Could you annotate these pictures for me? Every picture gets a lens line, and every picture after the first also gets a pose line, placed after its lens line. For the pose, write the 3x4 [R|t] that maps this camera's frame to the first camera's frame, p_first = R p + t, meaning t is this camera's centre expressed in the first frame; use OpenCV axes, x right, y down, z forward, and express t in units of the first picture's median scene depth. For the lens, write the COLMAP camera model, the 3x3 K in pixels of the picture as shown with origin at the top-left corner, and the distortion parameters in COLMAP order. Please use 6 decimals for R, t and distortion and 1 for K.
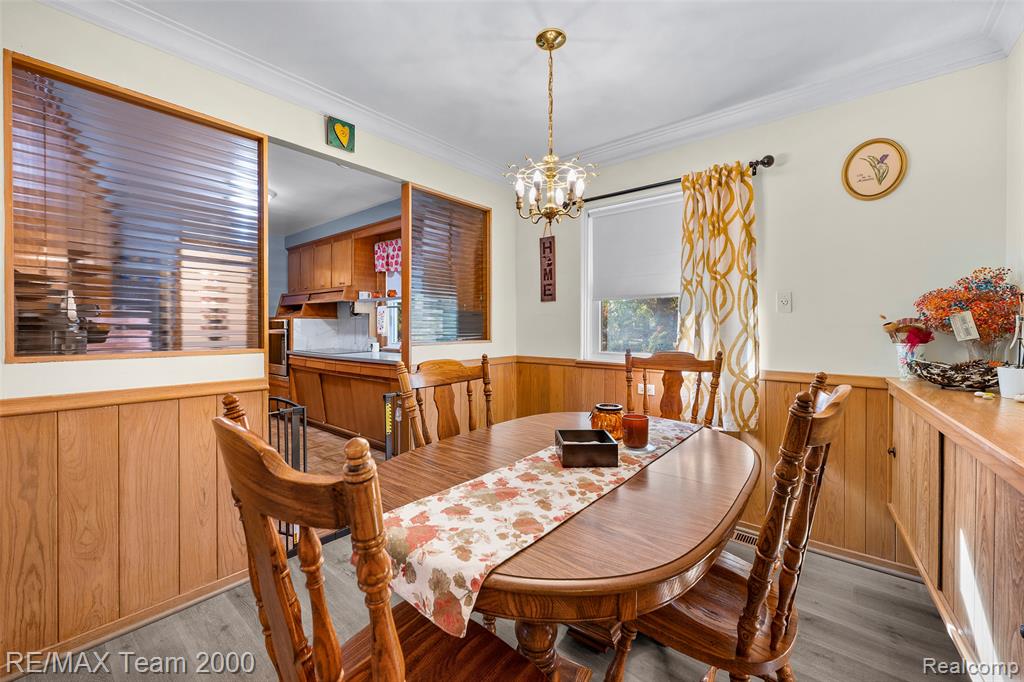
lens RADIAL K [[412.2, 0, 514.0], [0, 412.2, 329.8], [0, 0, 1]] dist [0.000460, -0.000189]
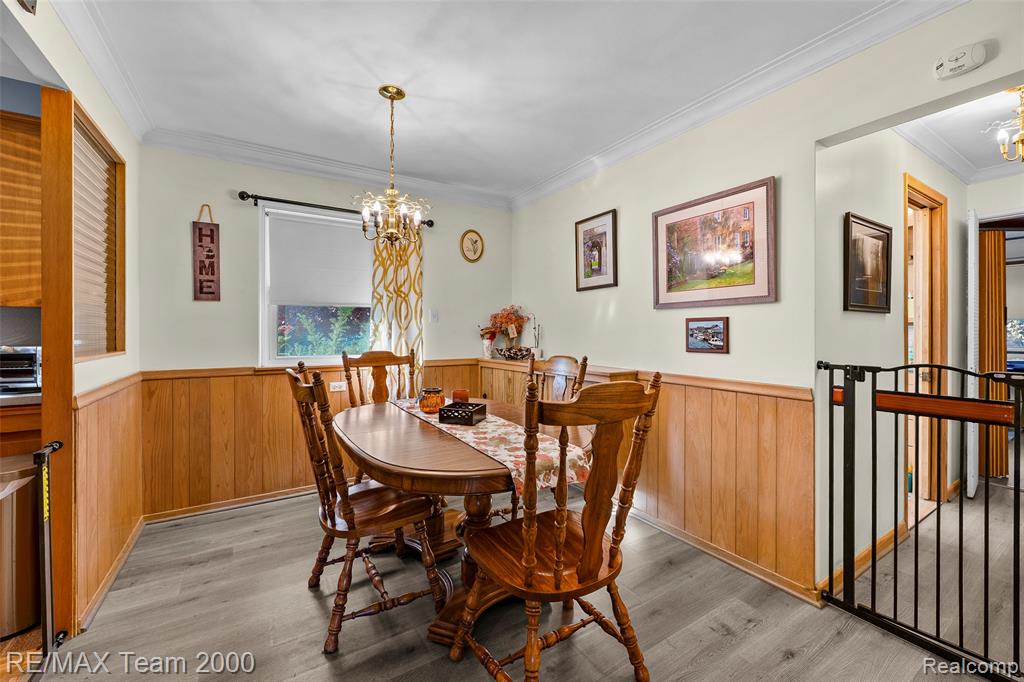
lens RADIAL K [[412.2, 0, 514.0], [0, 412.2, 329.8], [0, 0, 1]] dist [0.000460, -0.000189]
pose [[0.304100, 0.000319, 0.952640, -0.673987], [0.006229, 0.999978, -0.002323, -0.006446], [-0.952620, 0.006640, 0.304092, 0.212267]]
